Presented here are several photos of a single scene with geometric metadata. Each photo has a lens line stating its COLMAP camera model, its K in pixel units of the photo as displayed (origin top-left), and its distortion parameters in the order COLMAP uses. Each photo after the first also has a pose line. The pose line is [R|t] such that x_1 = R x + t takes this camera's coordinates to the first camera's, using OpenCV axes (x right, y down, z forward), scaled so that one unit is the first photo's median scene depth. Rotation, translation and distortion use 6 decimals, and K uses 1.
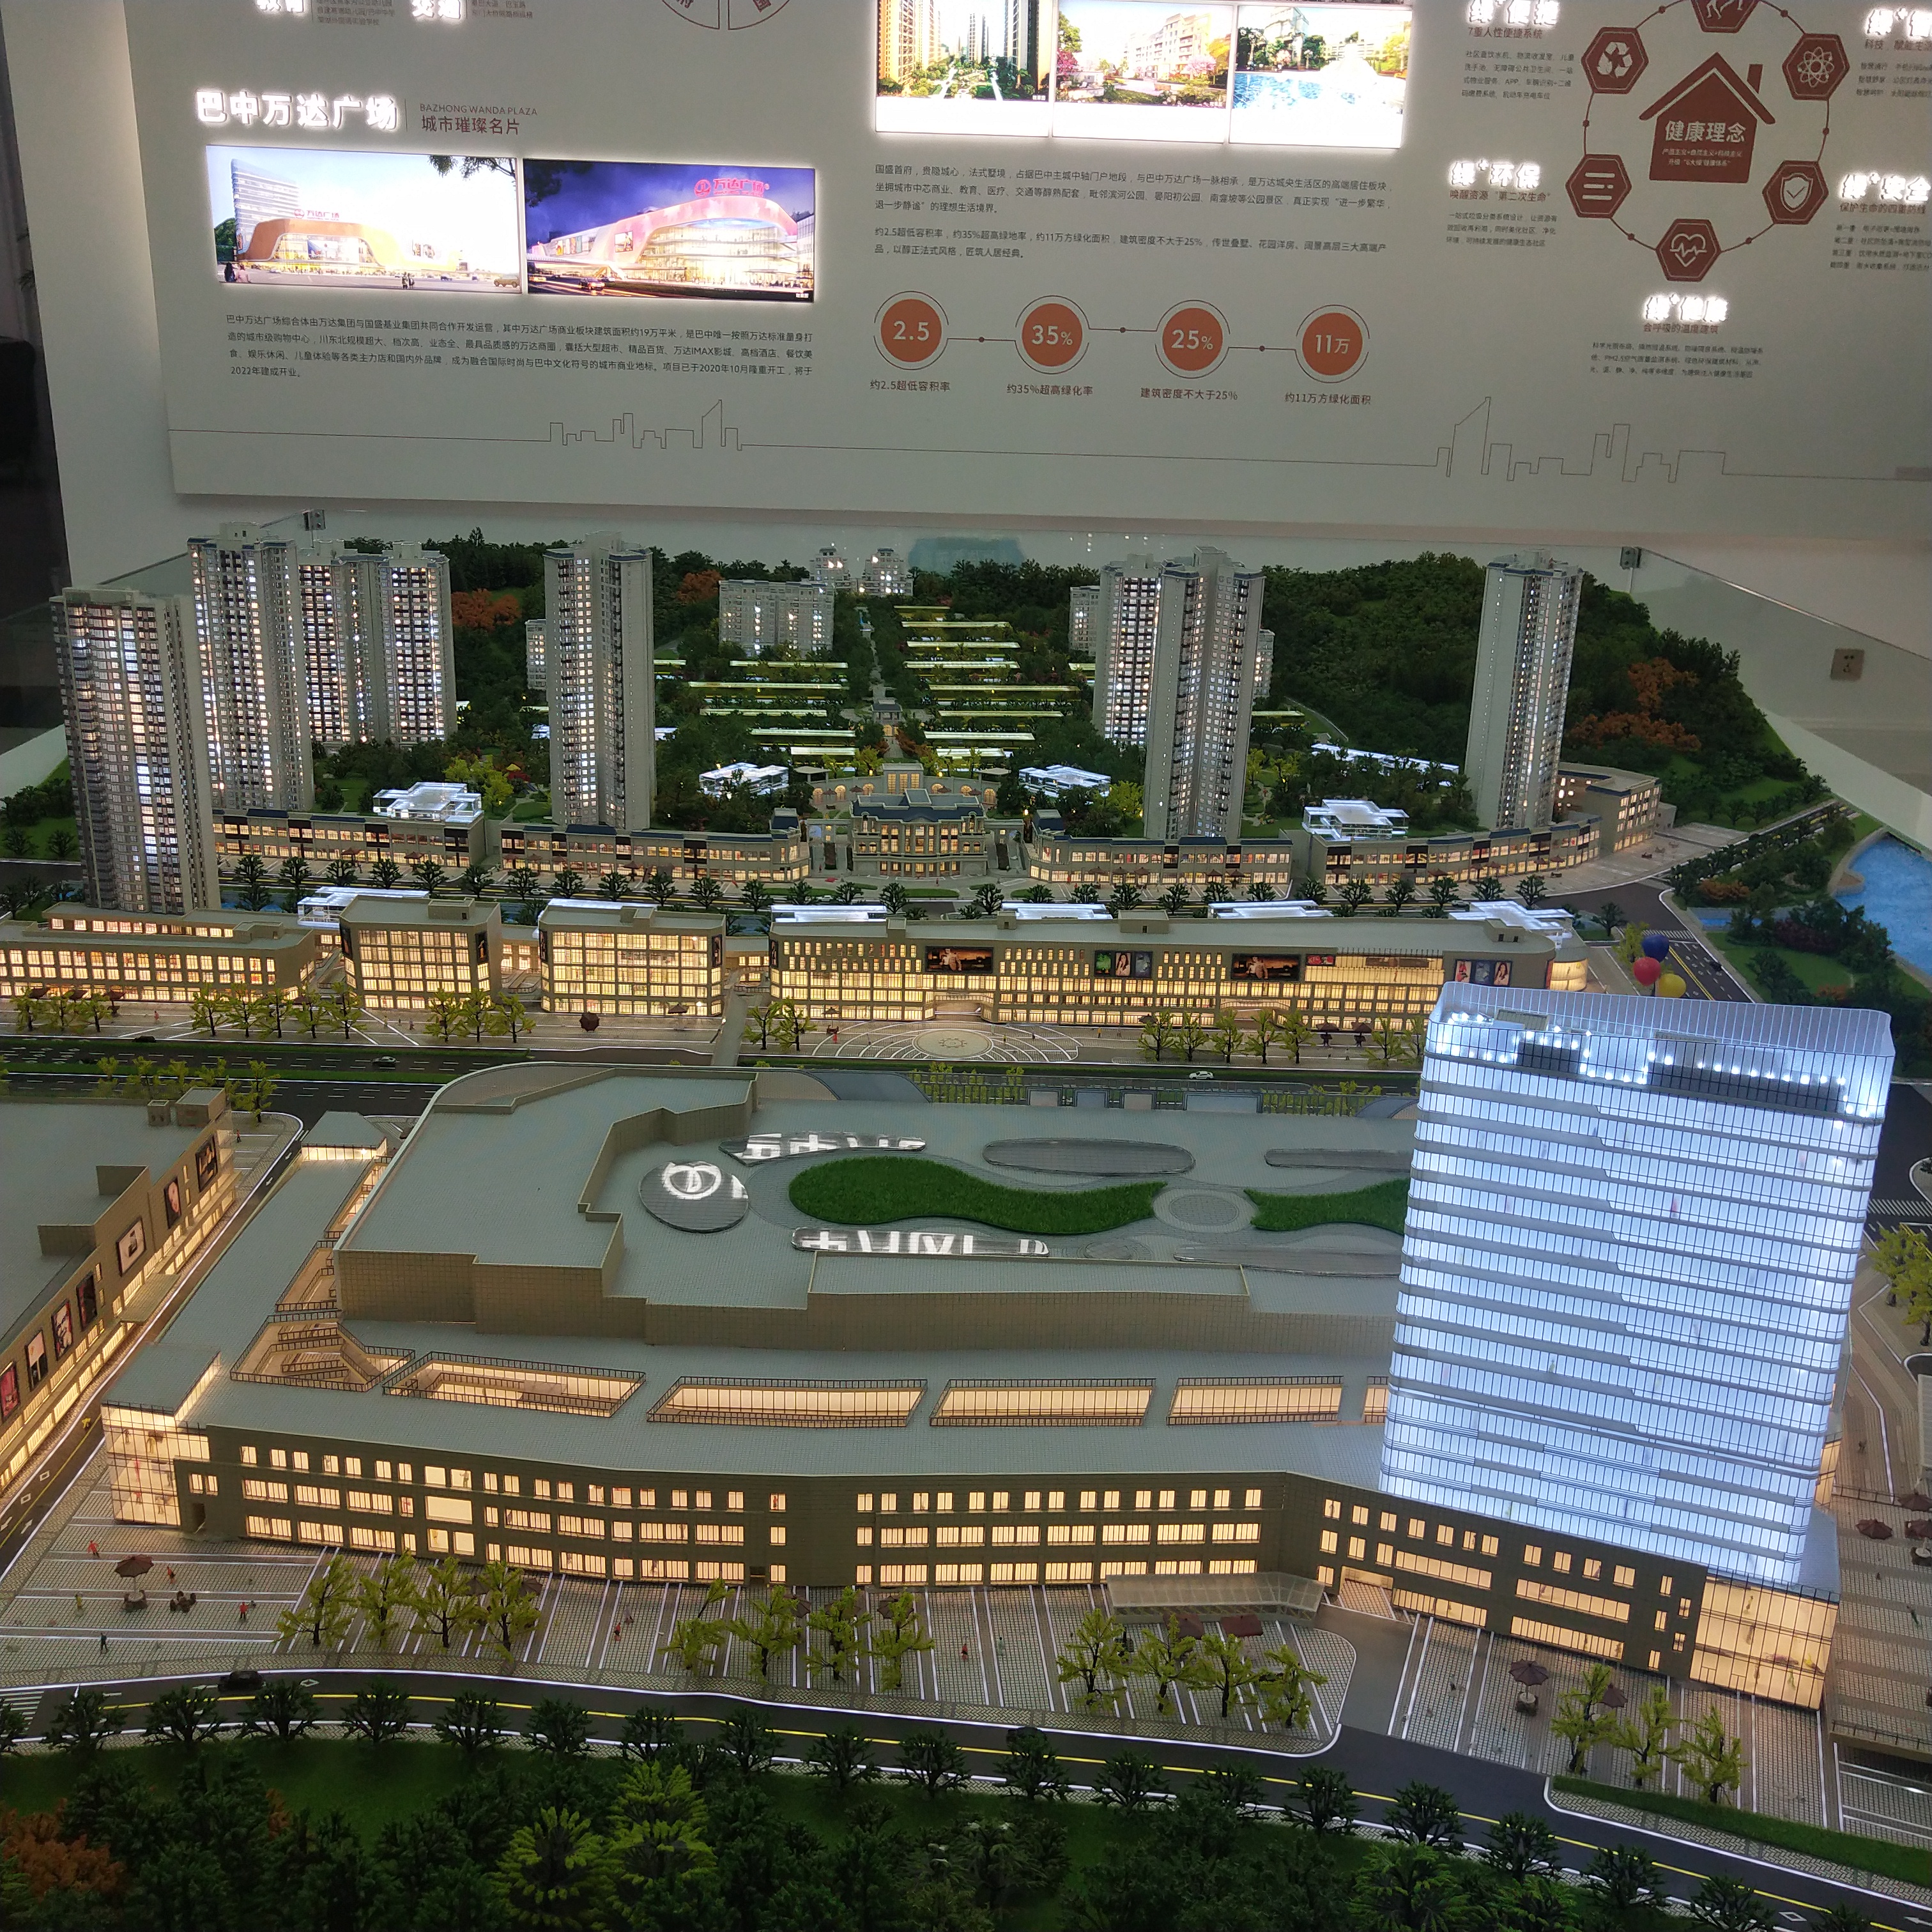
lens RADIAL K [[2018.7, 0, 966.0], [0, 2018.7, 966.0], [0, 0, 1]] dist [-0.002077, 0.102994]
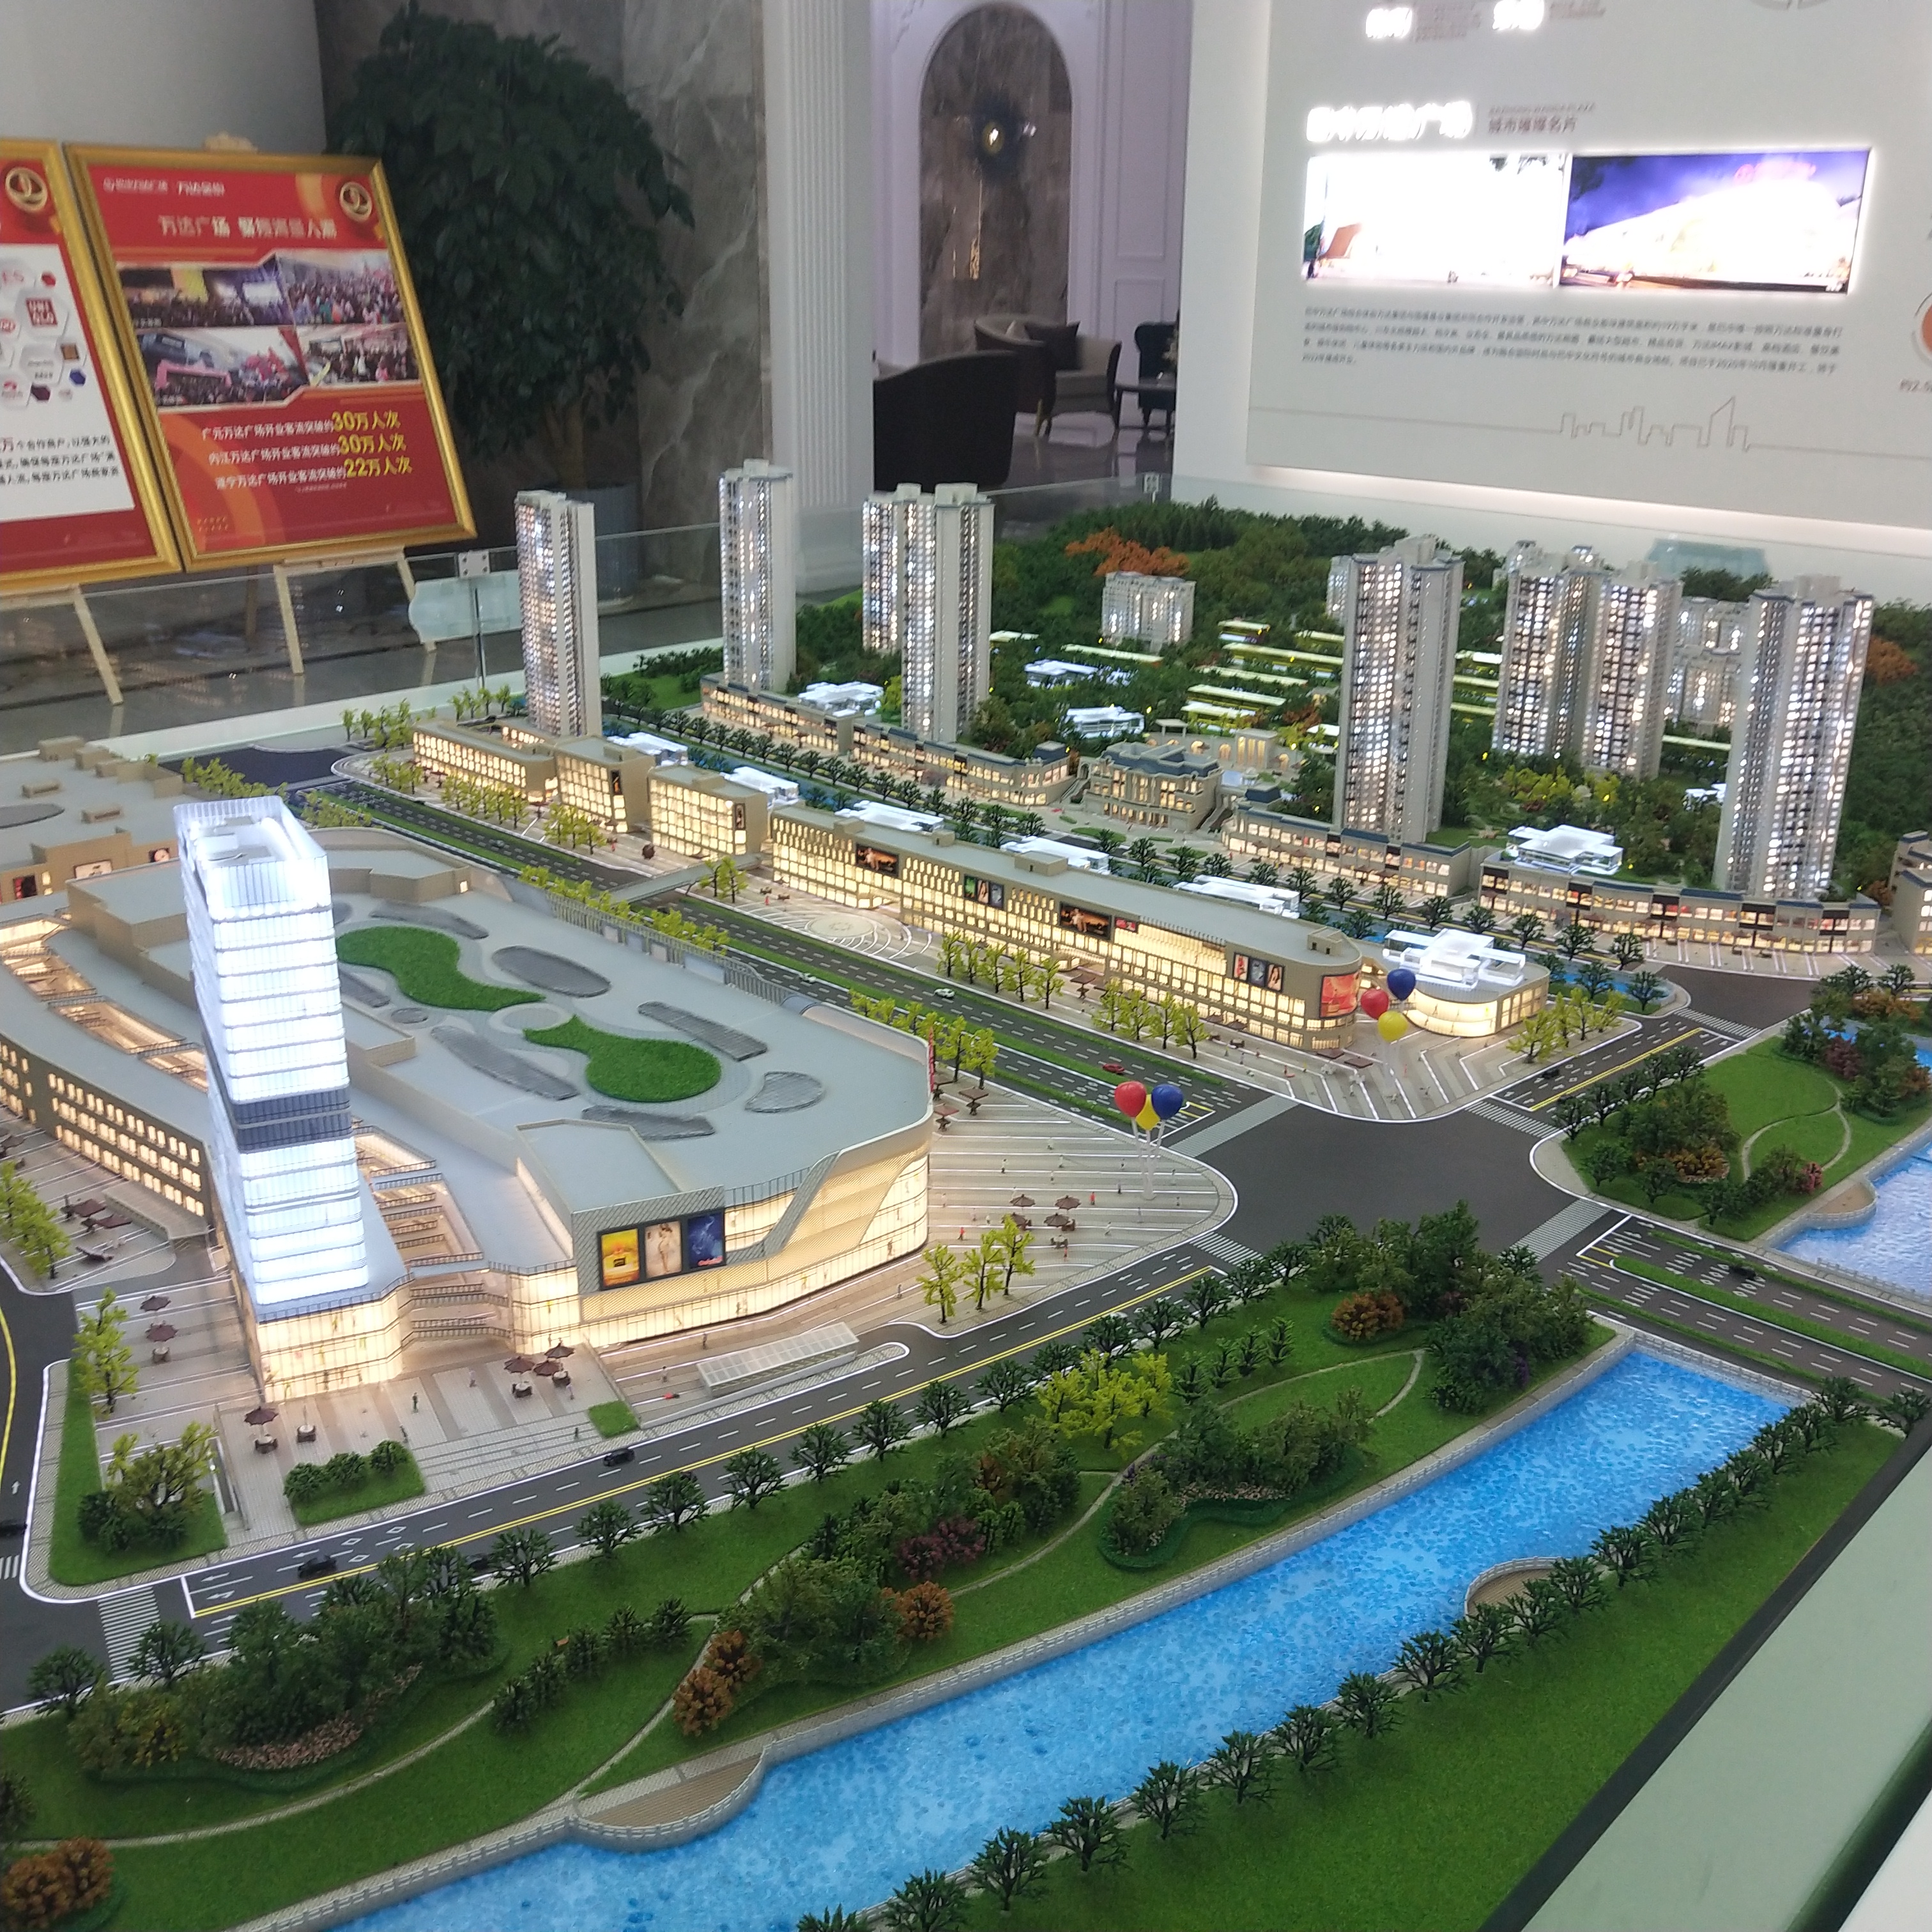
lens RADIAL K [[2026.4, 0, 966.0], [0, 2026.4, 966.0], [0, 0, 1]] dist [-0.031503, 0.098748]
pose [[0.733560, 0.215947, -0.644404, 0.299950], [-0.216106, 0.973080, 0.080084, -0.018058], [0.644351, 0.080513, 0.760480, 0.065630]]
